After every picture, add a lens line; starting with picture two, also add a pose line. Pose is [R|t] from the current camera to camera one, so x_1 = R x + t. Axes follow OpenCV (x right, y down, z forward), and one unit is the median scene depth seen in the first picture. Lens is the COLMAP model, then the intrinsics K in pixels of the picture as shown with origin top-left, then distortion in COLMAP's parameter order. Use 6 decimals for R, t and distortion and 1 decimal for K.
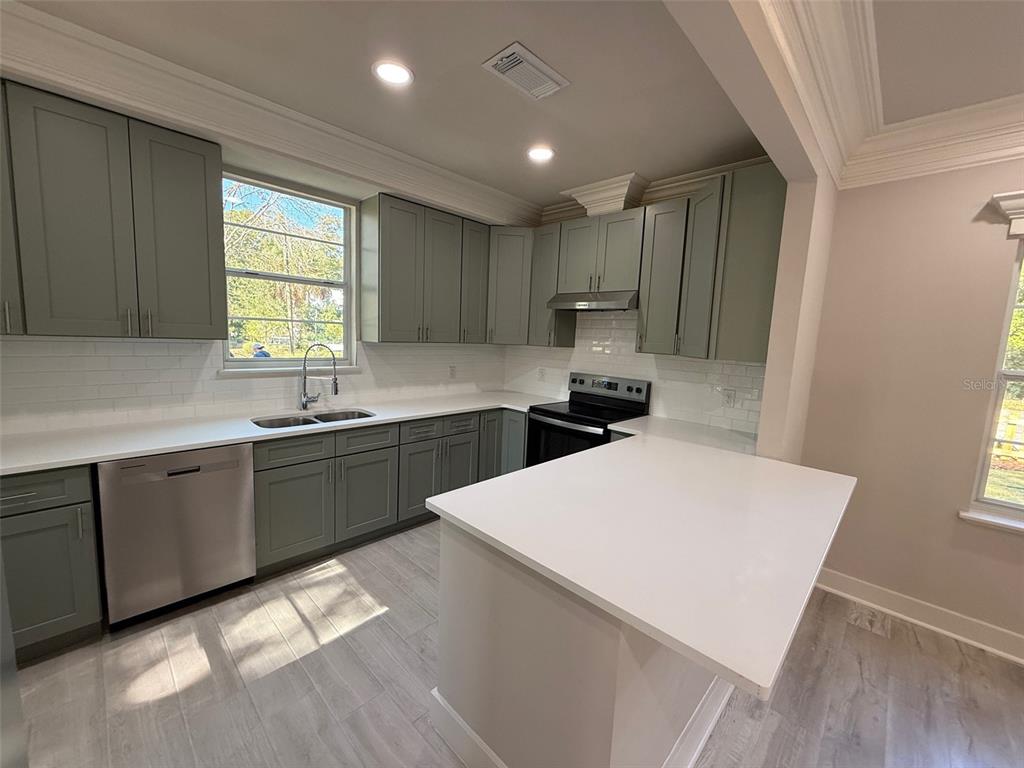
lens RADIAL K [[406.8, 0, 508.2], [0, 406.8, 383.1], [0, 0, 1]] dist [-0.000941, -0.000431]
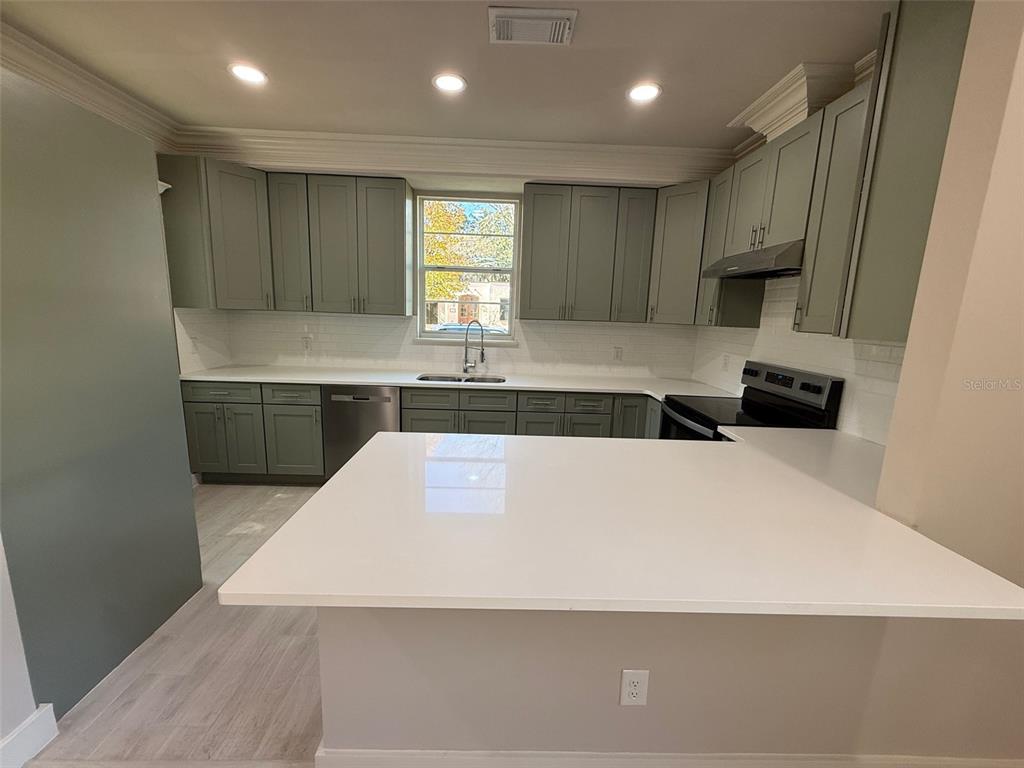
lens RADIAL K [[406.8, 0, 508.1], [0, 406.8, 383.5], [0, 0, 1]] dist [-0.000941, -0.000431]
pose [[0.709917, 0.101831, -0.696885, 0.427962], [-0.086339, 0.994612, 0.057383, 0.012931], [0.698973, 0.019431, 0.714884, 0.166365]]
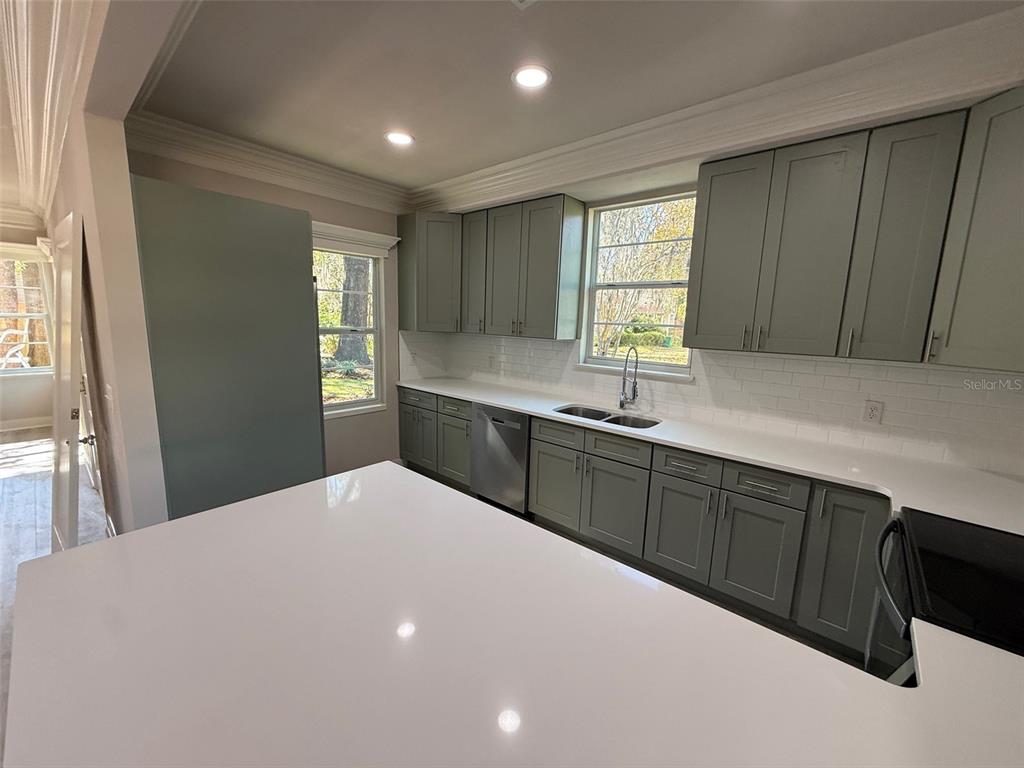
lens RADIAL K [[406.8, 0, 510.3], [0, 406.8, 381.2], [0, 0, 1]] dist [-0.000941, -0.000431]
pose [[0.055716, 0.108406, -0.992544, 0.463120], [-0.145822, 0.984313, 0.099321, -0.059606], [0.987741, 0.139201, 0.070650, 0.560815]]
